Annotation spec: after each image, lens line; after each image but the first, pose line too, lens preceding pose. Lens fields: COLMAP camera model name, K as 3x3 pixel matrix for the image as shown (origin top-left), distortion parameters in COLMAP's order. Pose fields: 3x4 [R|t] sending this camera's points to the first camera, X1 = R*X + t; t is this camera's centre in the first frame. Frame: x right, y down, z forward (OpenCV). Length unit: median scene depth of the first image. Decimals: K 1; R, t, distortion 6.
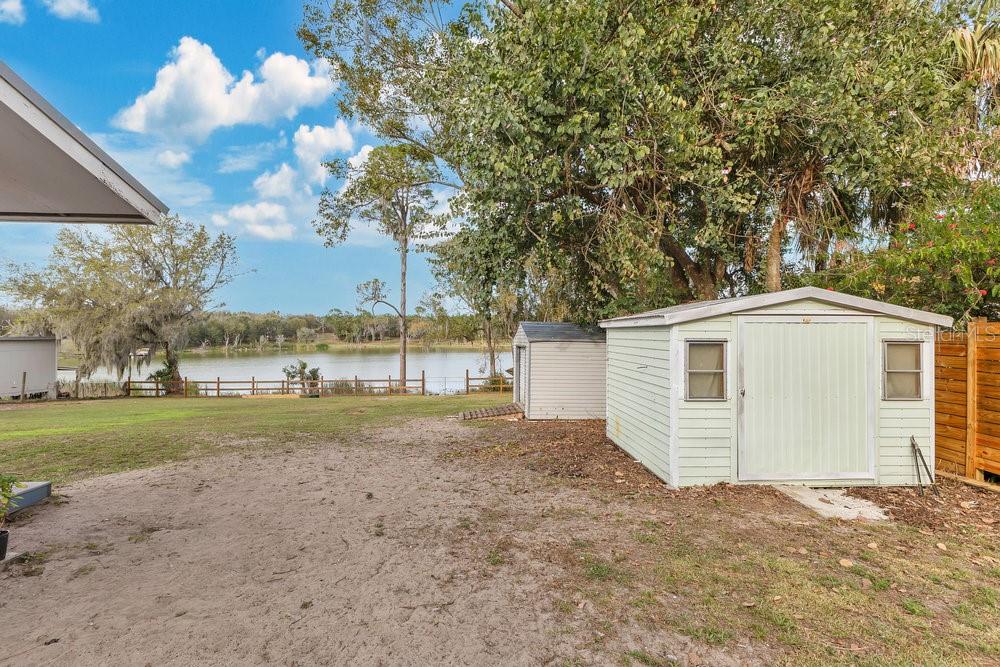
lens RADIAL K [[441.6, 0, 497.6], [0, 441.6, 333.8], [0, 0, 1]] dist [0.015491, -0.000466]
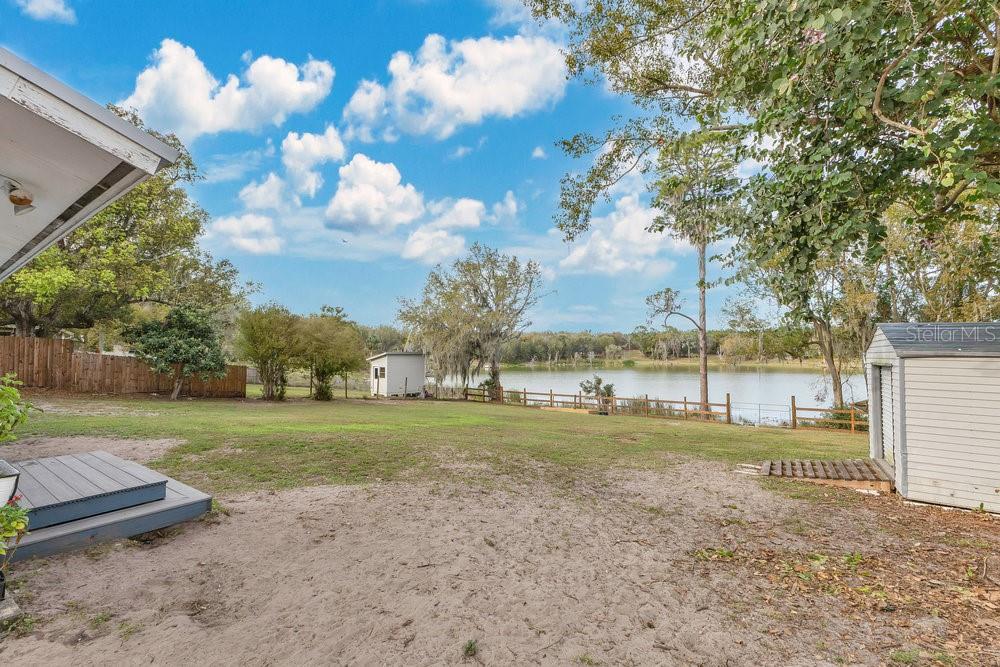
lens RADIAL K [[438.1, 0, 497.6], [0, 438.1, 330.6], [0, 0, 1]] dist [0.014824, -0.000695]
pose [[0.781964, -0.030434, -0.622581, 0.008743], [0.001725, 0.998909, -0.046664, 0.003581], [0.623322, 0.035416, 0.781163, 0.087807]]
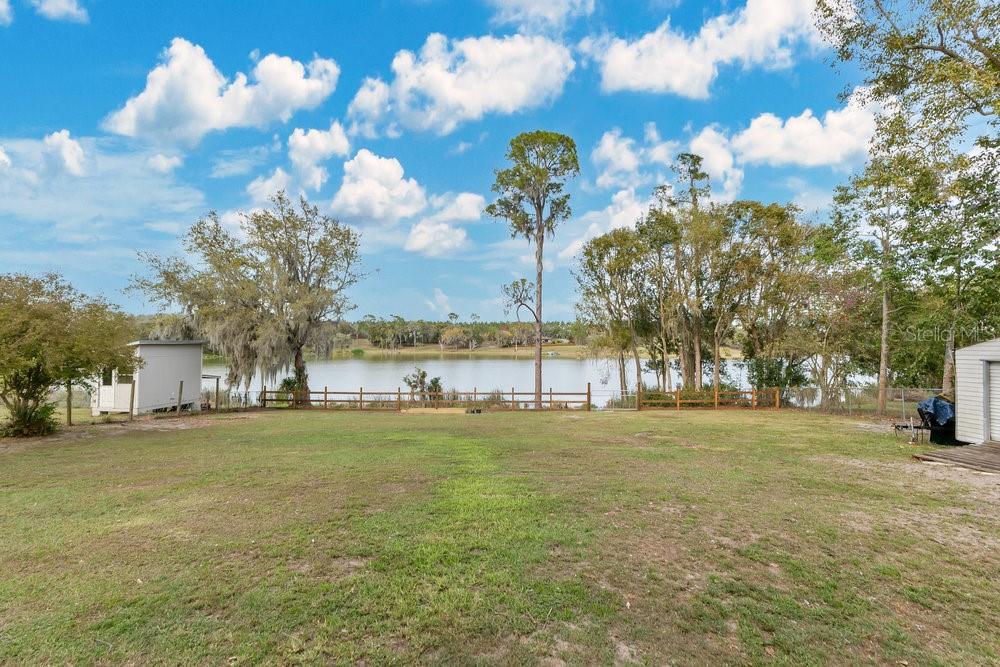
lens RADIAL K [[438.1, 0, 497.6], [0, 438.1, 330.6], [0, 0, 1]] dist [0.014824, -0.000695]
pose [[0.999567, 0.008950, -0.028020, -0.316767], [-0.009618, 0.999671, -0.023796, 0.001851], [0.027798, 0.024055, 0.999324, 0.120016]]
